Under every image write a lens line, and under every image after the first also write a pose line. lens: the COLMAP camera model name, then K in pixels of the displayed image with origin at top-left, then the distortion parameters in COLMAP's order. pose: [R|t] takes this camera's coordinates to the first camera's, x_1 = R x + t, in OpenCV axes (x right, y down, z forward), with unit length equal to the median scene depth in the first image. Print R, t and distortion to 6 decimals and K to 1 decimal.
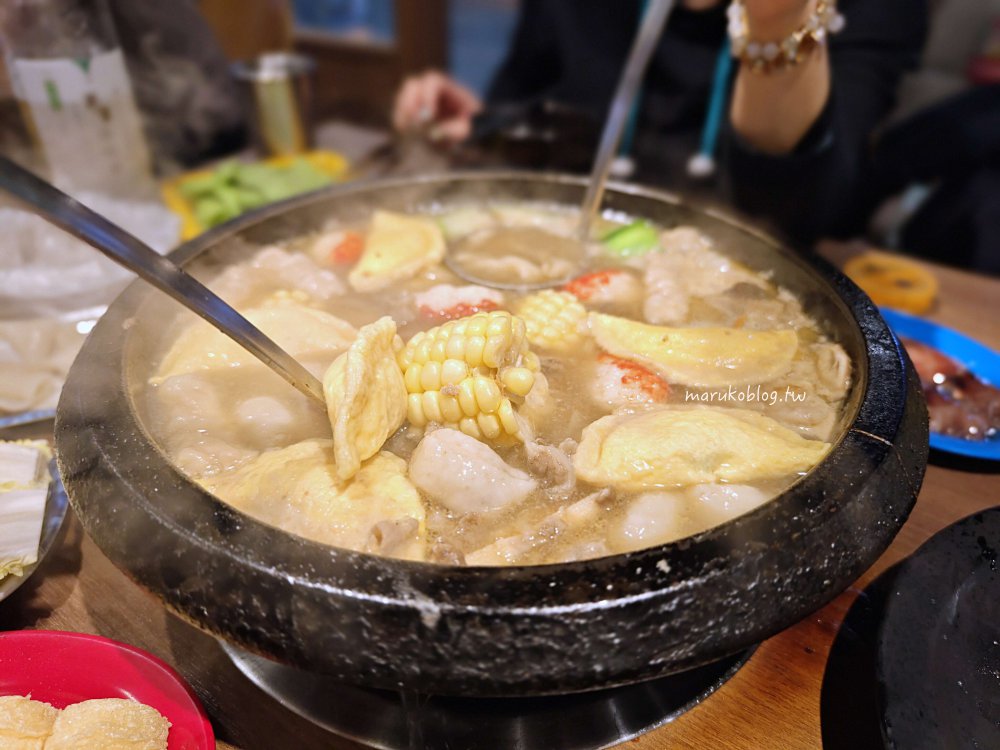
lens RADIAL K [[694.5, 0, 502.5], [0, 694.5, 373.8], [0, 0, 1]] dist [-0.008647, 0.004146]
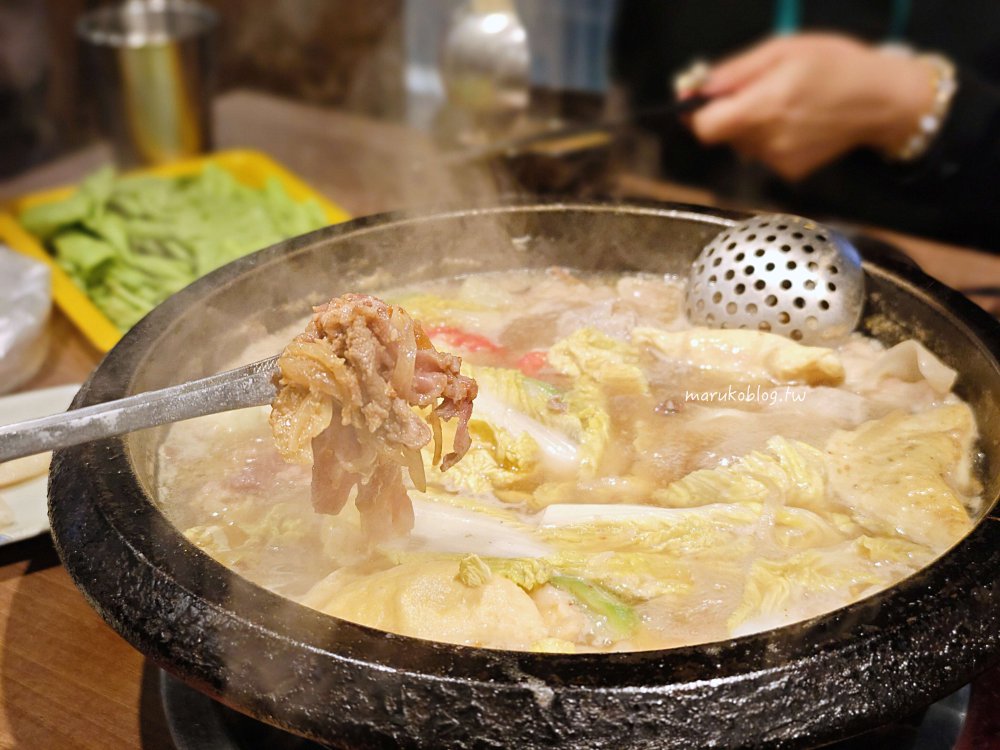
lens RADIAL K [[1451.1, 0, 500.2], [0, 1451.1, 374.2], [0, 0, 1]] dist [-0.033757, 0.000000]
pose [[0.999349, -0.033390, 0.013670, -0.171742], [0.034673, 0.993542, -0.108038, 0.102587], [-0.009975, 0.108442, 0.994053, -1.096921]]
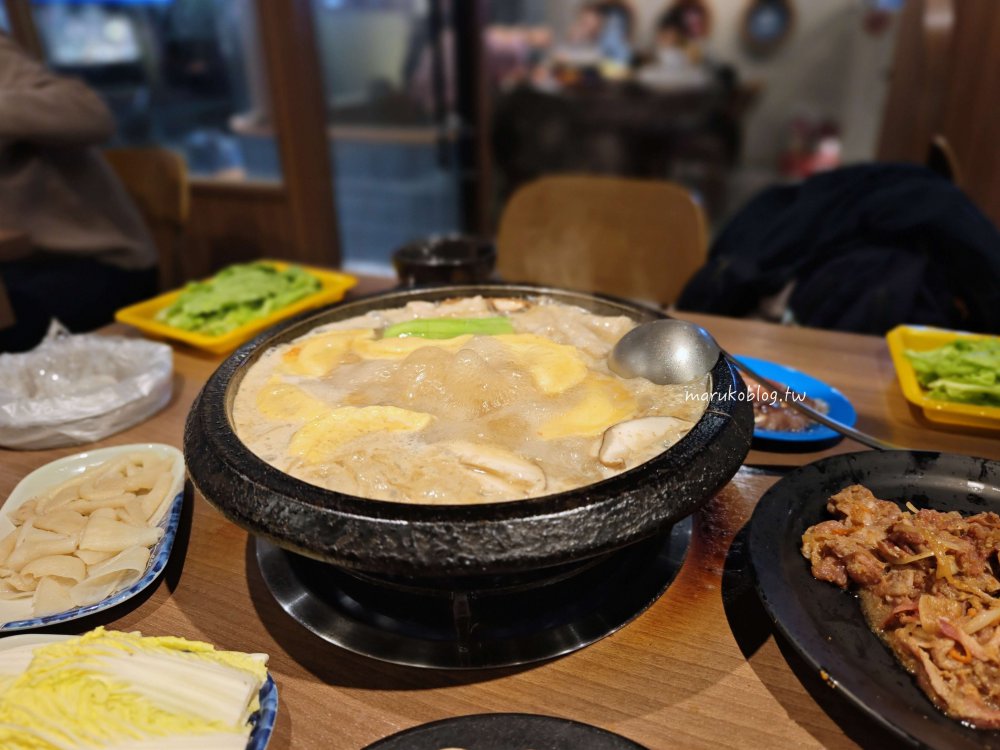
lens RADIAL K [[694.5, 0, 495.8], [0, 694.5, 377.7], [0, 0, 1]] dist [-0.008647, 0.004146]
pose [[0.980556, -0.119825, 0.155411, -0.314900], [0.140717, 0.981314, -0.131228, 0.199819], [-0.136782, 0.150546, 0.979095, -0.750722]]
